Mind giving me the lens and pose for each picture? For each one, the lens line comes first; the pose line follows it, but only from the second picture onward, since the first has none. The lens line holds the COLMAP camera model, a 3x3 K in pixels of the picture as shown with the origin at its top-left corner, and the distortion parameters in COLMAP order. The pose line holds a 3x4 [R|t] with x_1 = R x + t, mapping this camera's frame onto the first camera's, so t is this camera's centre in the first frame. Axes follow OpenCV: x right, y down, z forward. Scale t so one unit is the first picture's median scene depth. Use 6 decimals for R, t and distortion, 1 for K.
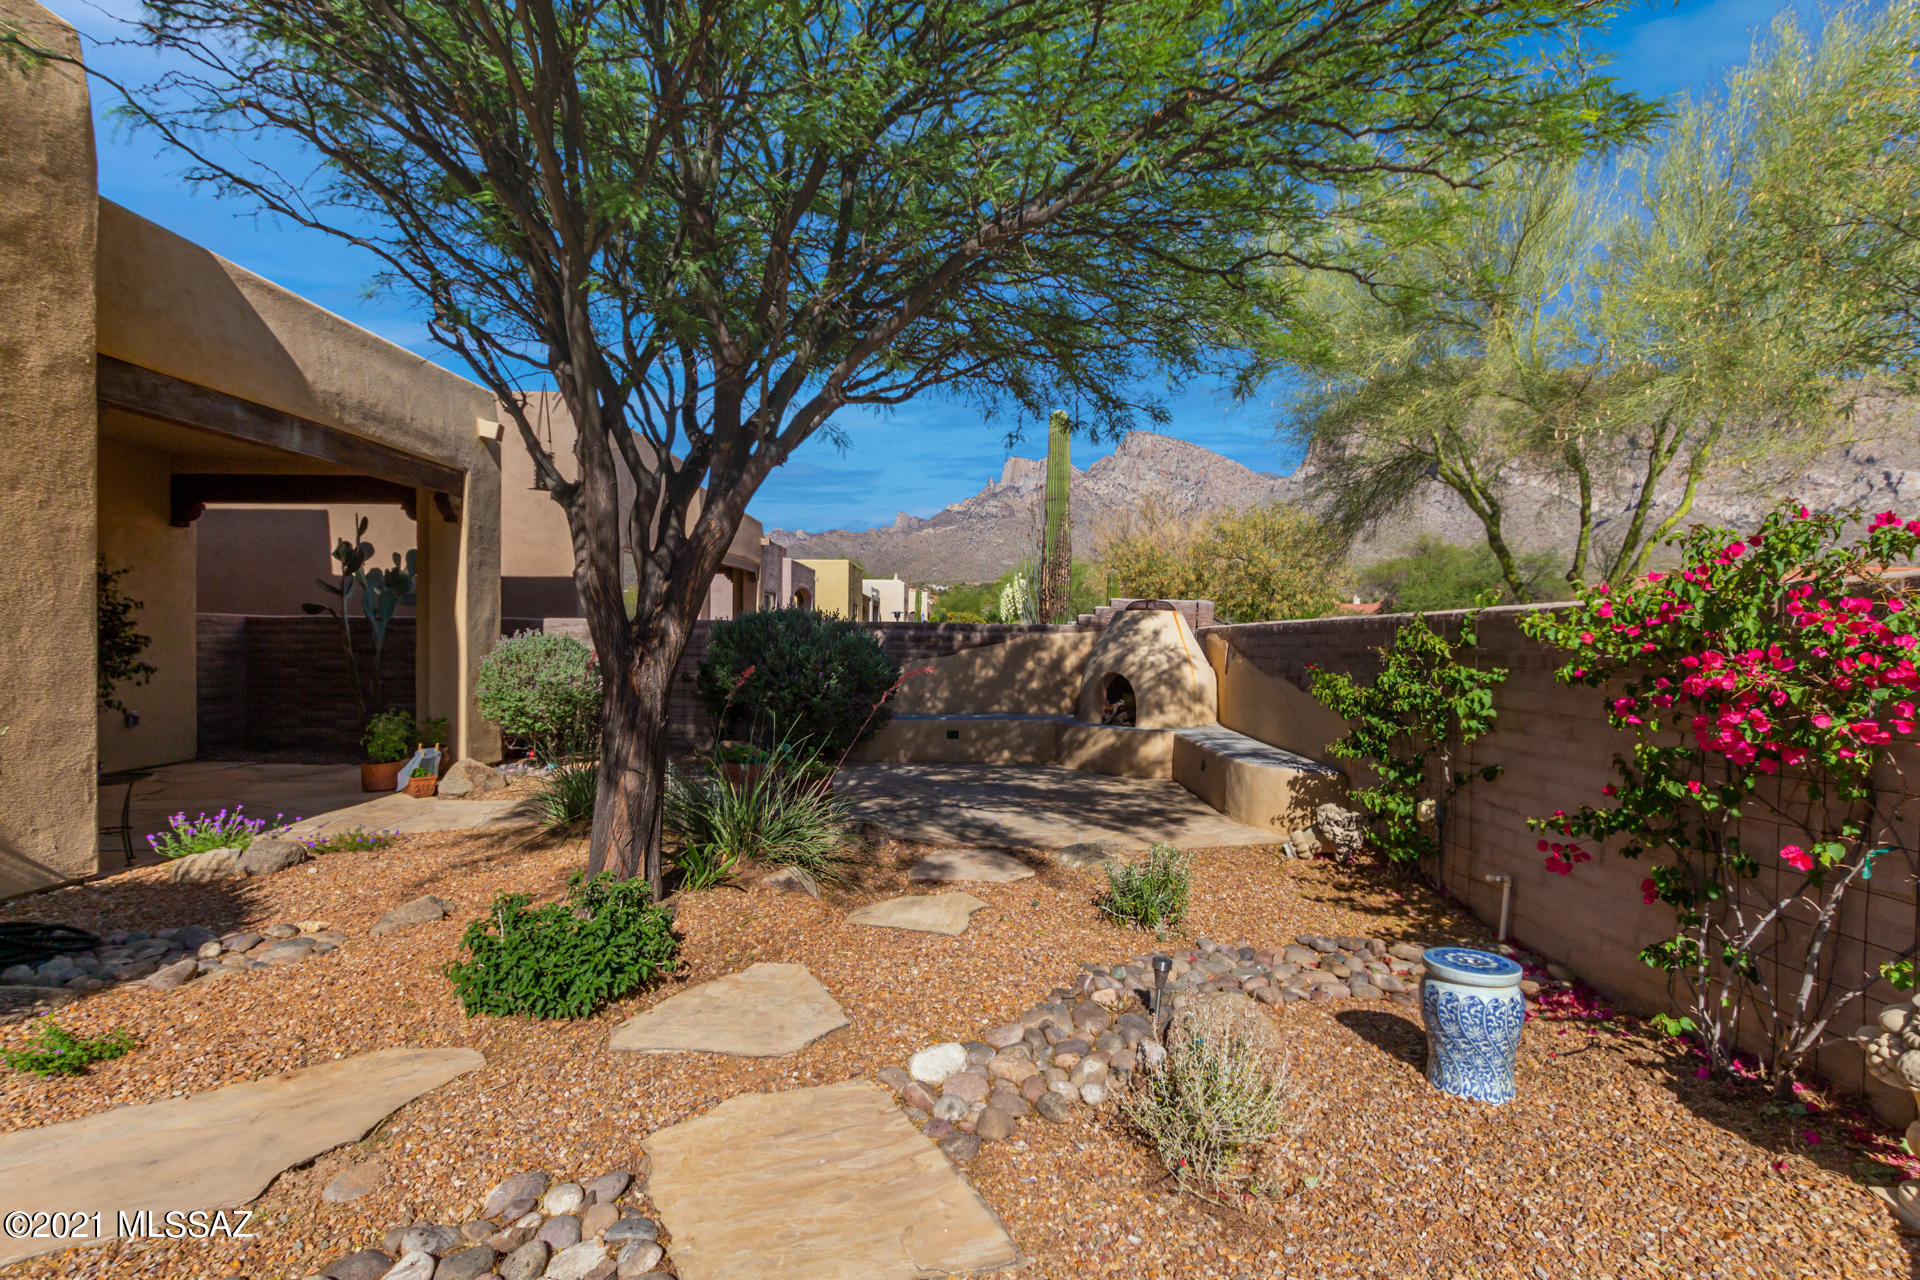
lens RADIAL K [[881.6, 0, 966.6], [0, 881.6, 649.6], [0, 0, 1]] dist [0.002032, -0.000800]
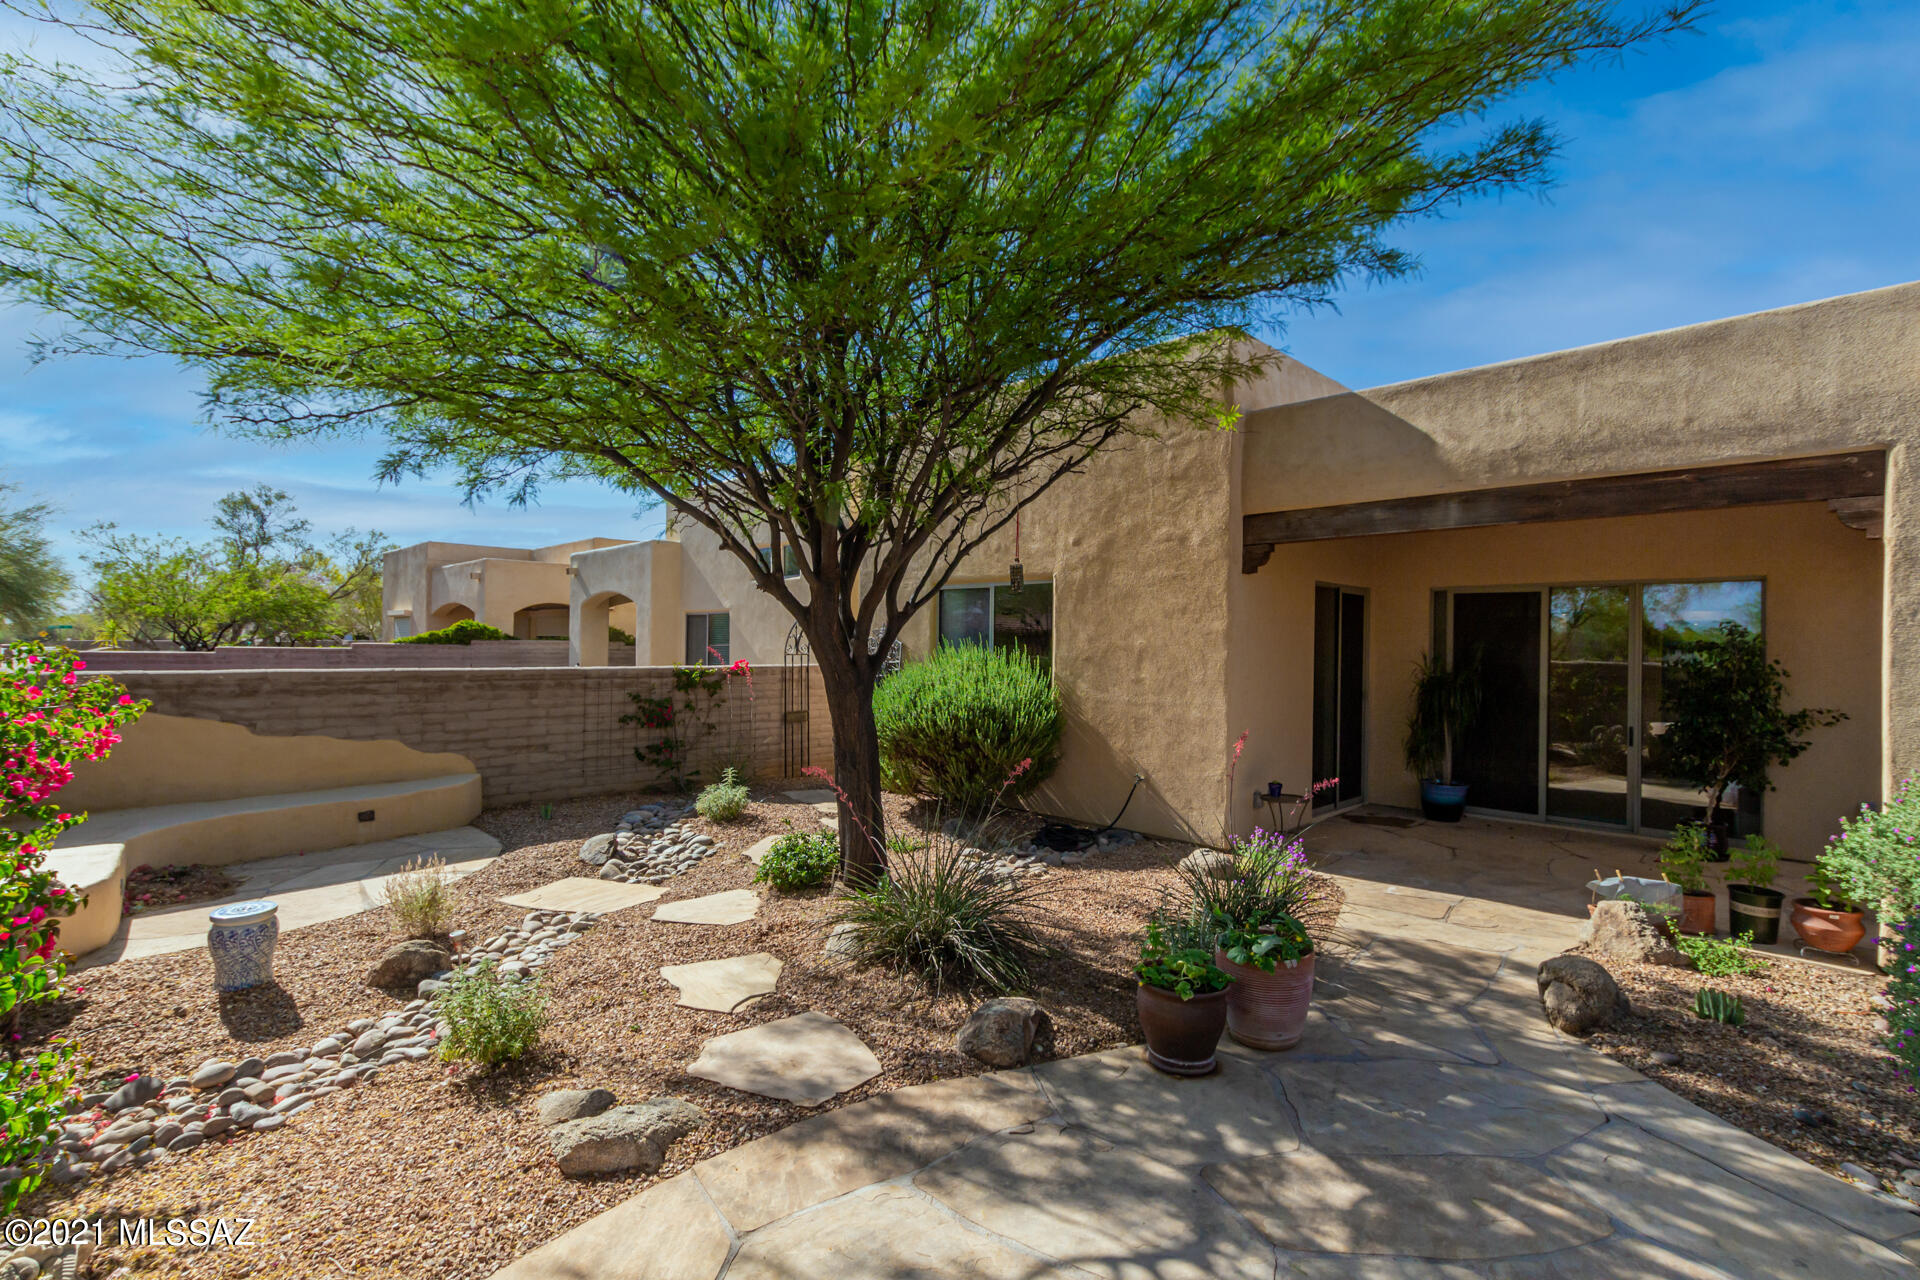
lens RADIAL K [[881.6, 0, 966.6], [0, 881.6, 649.6], [0, 0, 1]] dist [0.002032, -0.000800]
pose [[-0.696697, -0.016229, -0.717182, 0.421518], [-0.030776, 0.999500, 0.007279, -0.089072], [0.716705, 0.027143, -0.696848, 1.562653]]
